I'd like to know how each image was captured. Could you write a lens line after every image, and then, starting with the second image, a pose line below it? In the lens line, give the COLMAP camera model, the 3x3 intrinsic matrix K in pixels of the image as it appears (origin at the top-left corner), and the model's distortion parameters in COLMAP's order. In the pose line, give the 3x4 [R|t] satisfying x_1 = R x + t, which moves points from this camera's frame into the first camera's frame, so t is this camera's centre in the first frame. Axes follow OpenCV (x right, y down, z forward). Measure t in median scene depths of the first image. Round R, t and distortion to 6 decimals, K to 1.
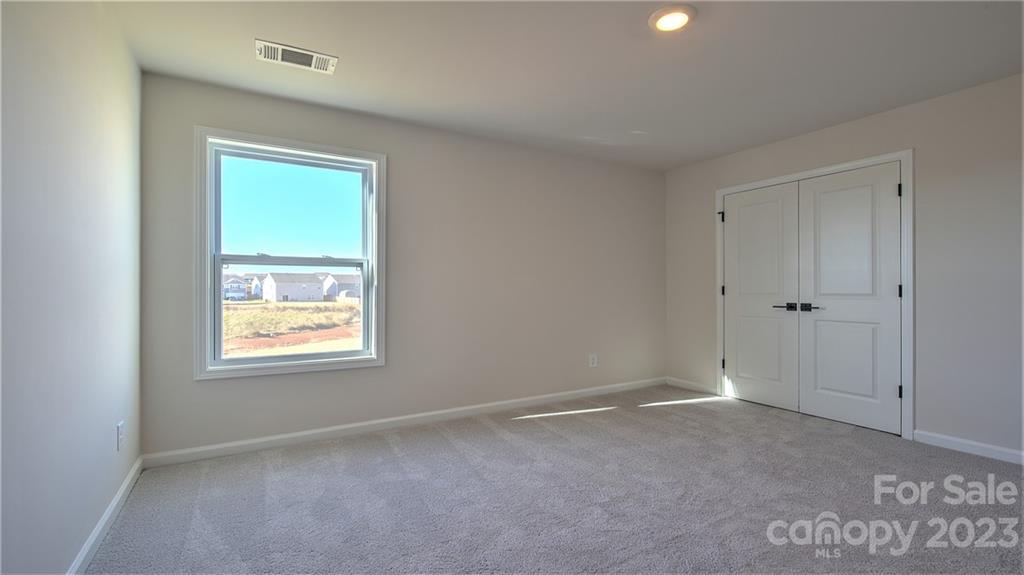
lens RADIAL K [[453.8, 0, 512.0], [0, 453.8, 287.5], [0, 0, 1]] dist [0.017161, 0.000121]
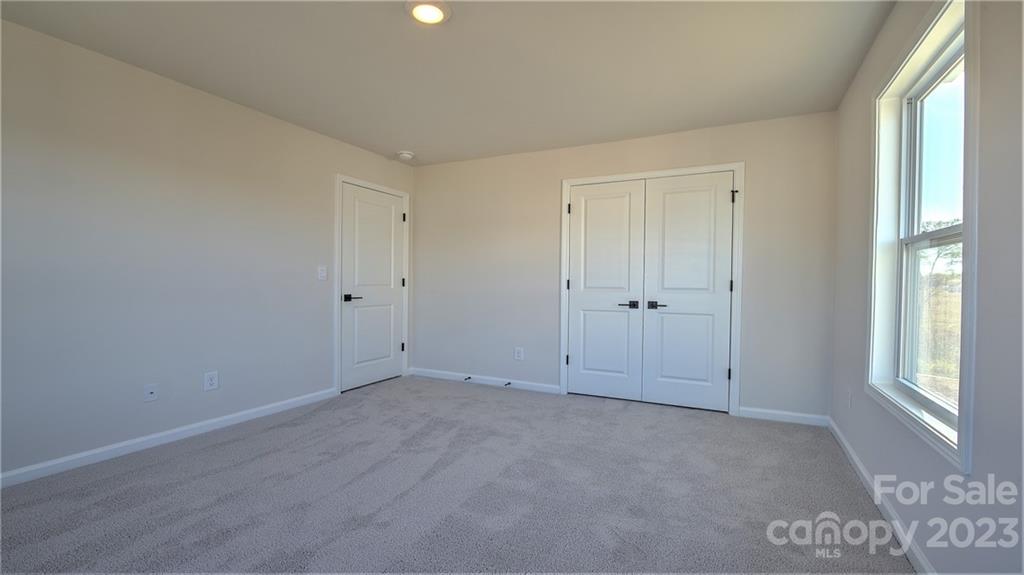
lens RADIAL K [[453.8, 0, 512.0], [0, 453.8, 287.5], [0, 0, 1]] dist [0.017161, 0.000121]
pose [[0.840056, 0.000817, 0.542500, -0.210870], [-0.009985, 0.999853, 0.013956, -0.000244], [-0.542408, -0.017141, 0.839940, 0.331396]]
